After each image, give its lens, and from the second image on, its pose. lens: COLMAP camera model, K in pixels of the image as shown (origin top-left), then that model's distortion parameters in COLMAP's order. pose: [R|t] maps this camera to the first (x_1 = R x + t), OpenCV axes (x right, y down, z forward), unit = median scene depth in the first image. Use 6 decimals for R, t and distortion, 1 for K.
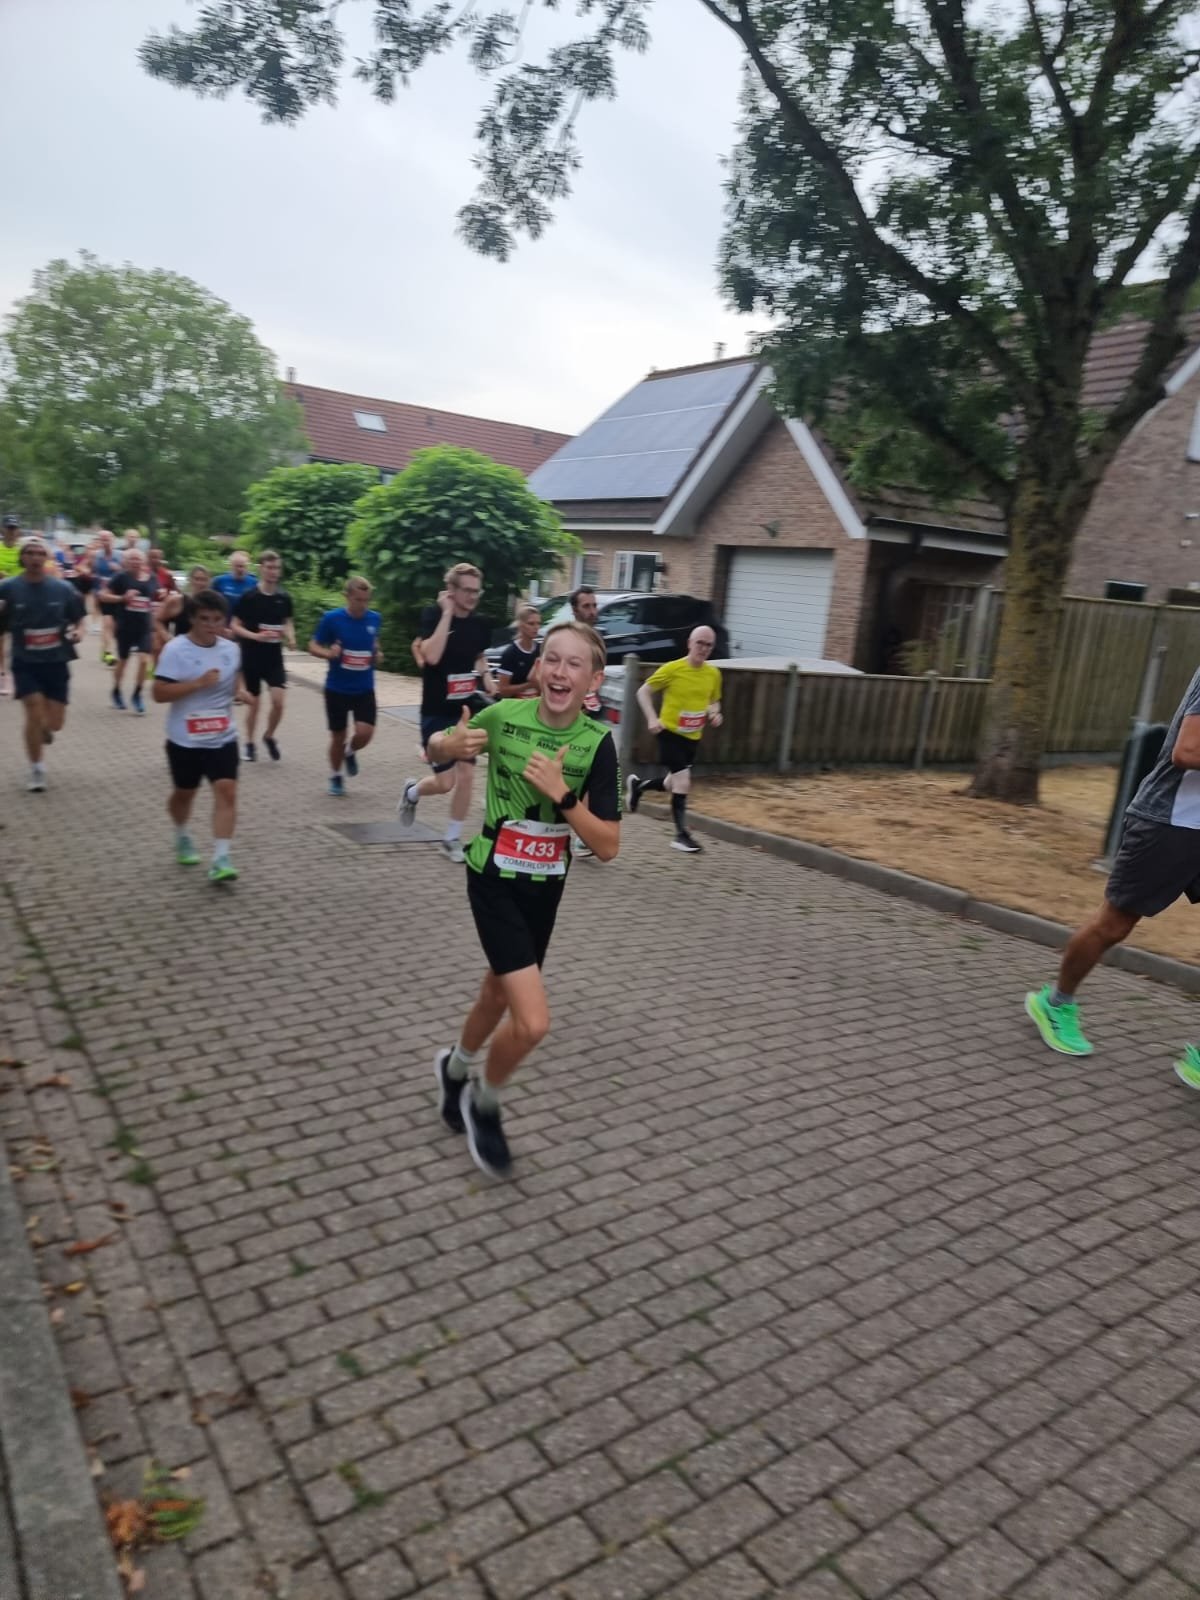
lens RADIAL K [[1114.5, 0, 654.3], [0, 1114.5, 831.2], [0, 0, 1]] dist [0.090733, -0.065829]
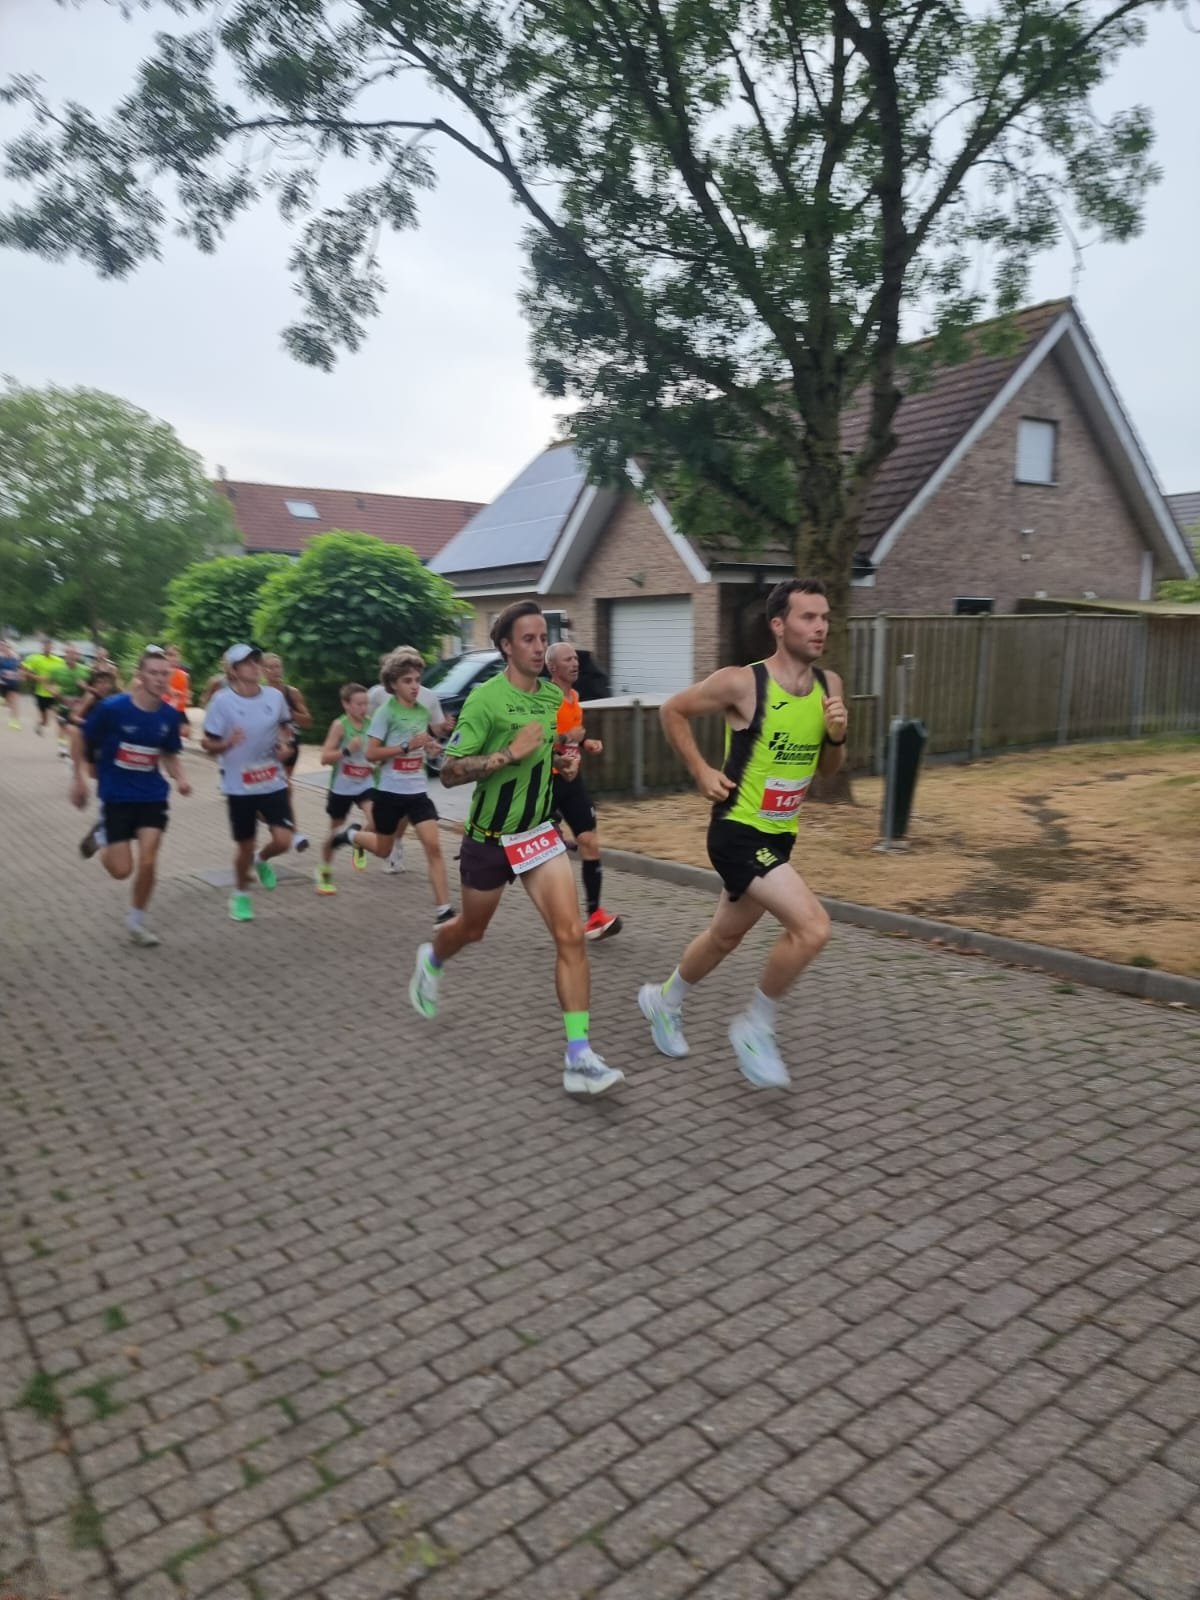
lens RADIAL K [[1114.9, 0, 623.4], [0, 1114.9, 817.0], [0, 0, 1]] dist [0.093083, -0.059800]
pose [[0.995532, -0.094344, 0.003900, 0.115937], [0.094411, 0.993822, -0.058350, 0.035419], [0.001629, 0.058457, 0.998289, -0.113026]]
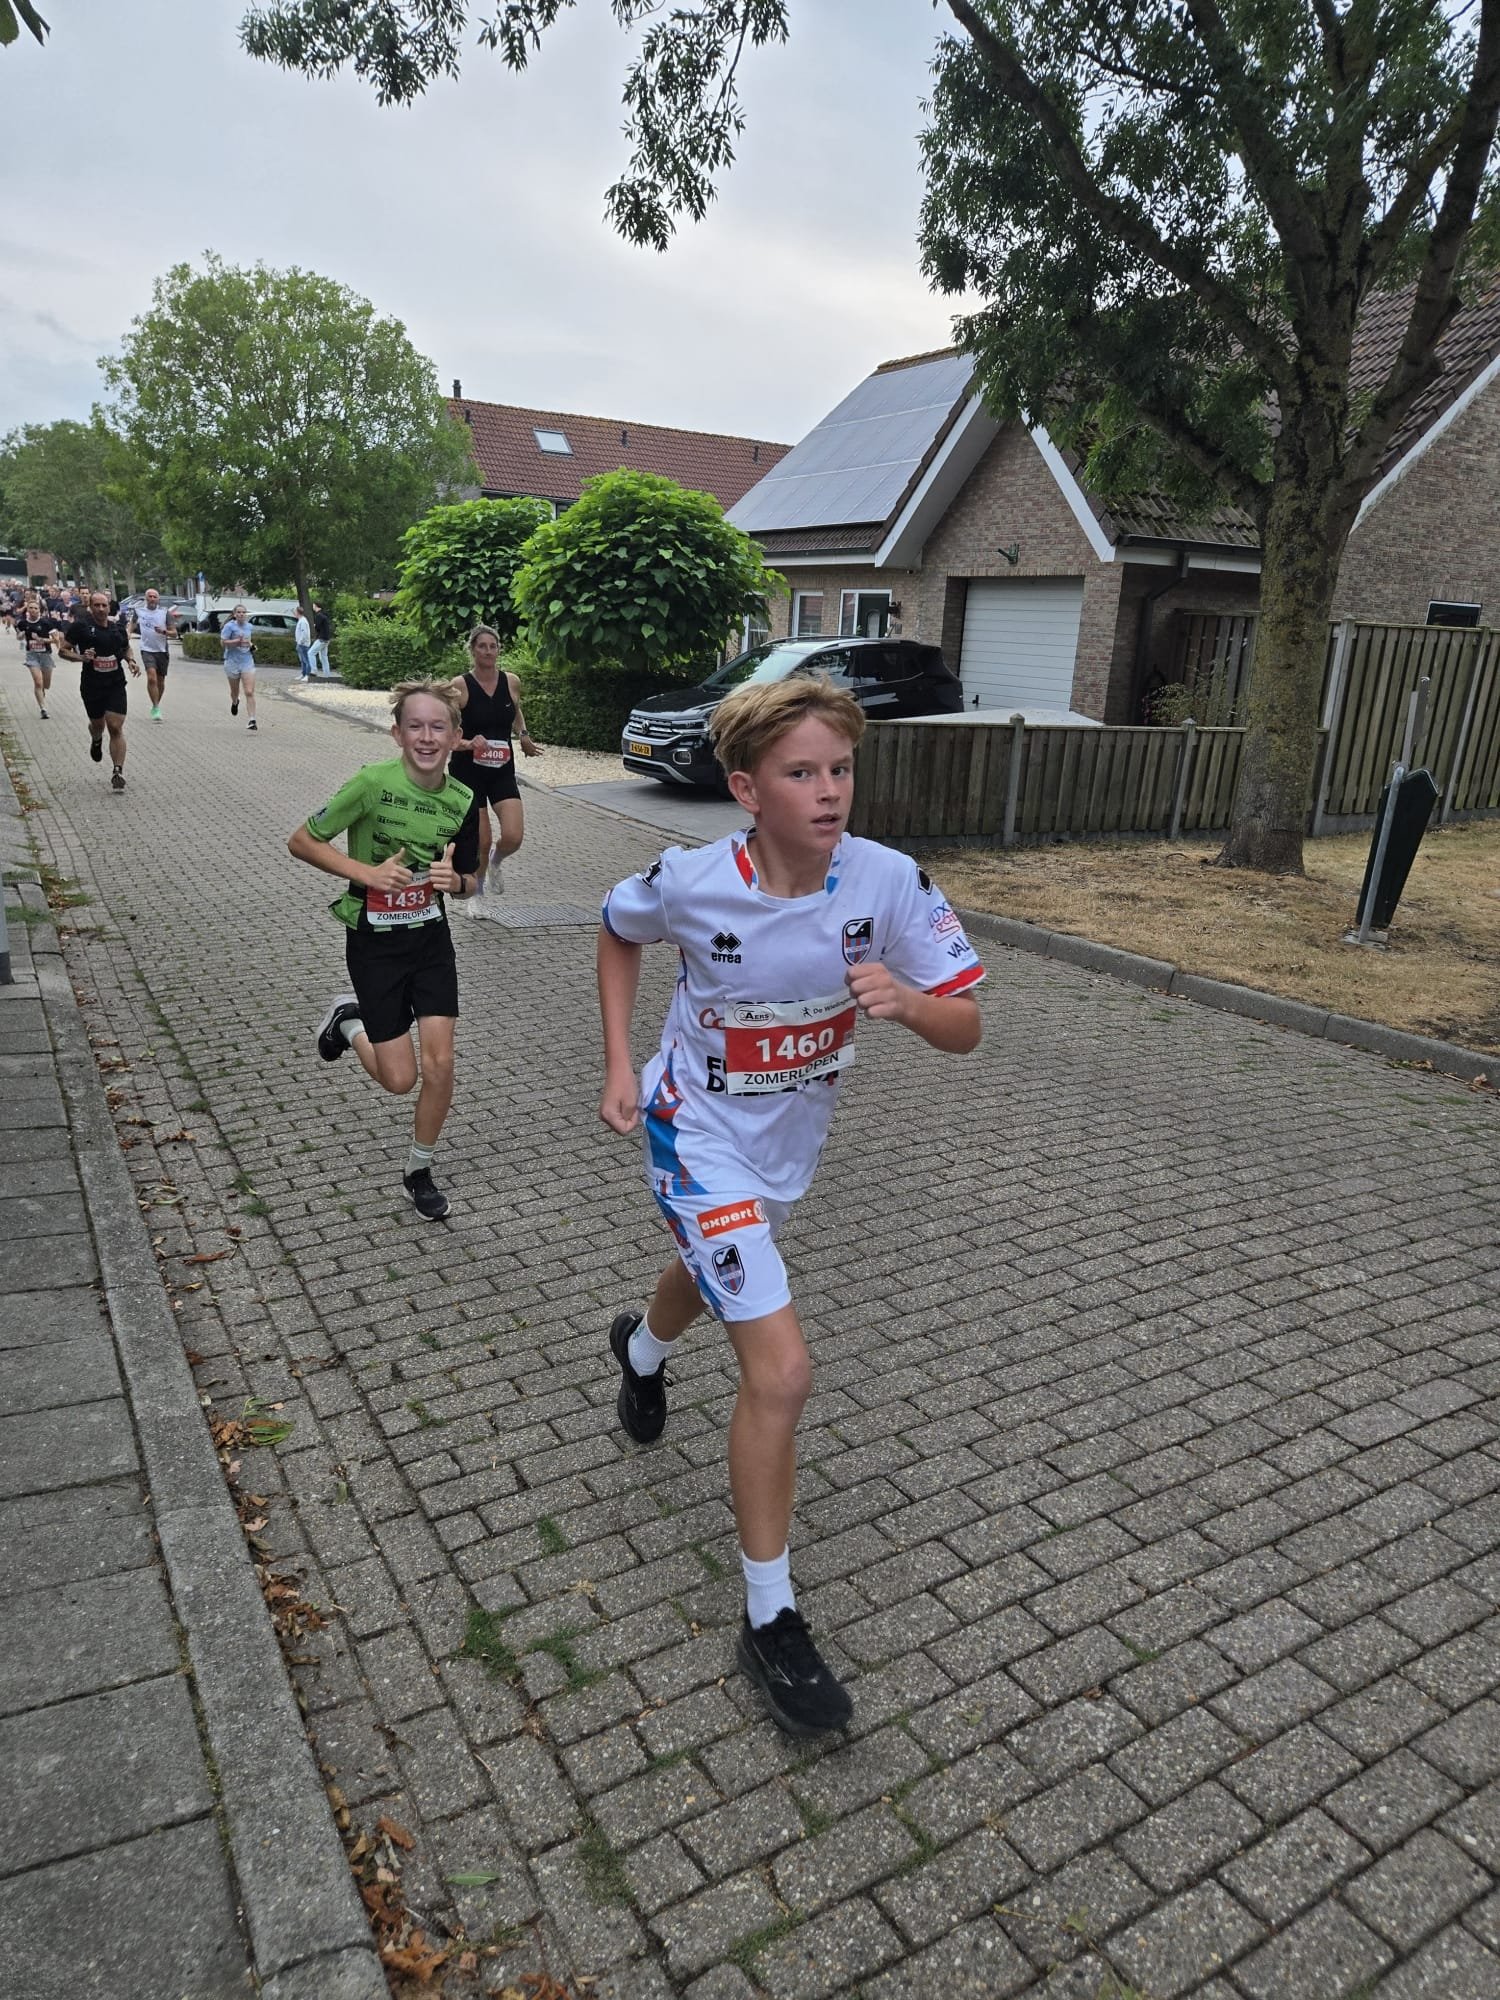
lens RADIAL K [[1393.2, 0, 788.5], [0, 1393.2, 1001.1], [0, 0, 1]] dist [0.090733, -0.065829]
pose [[0.995592, -0.014208, -0.092708, 0.053578], [0.017763, 0.999134, 0.037635, 0.024583], [0.092093, -0.039116, 0.994982, -0.075486]]
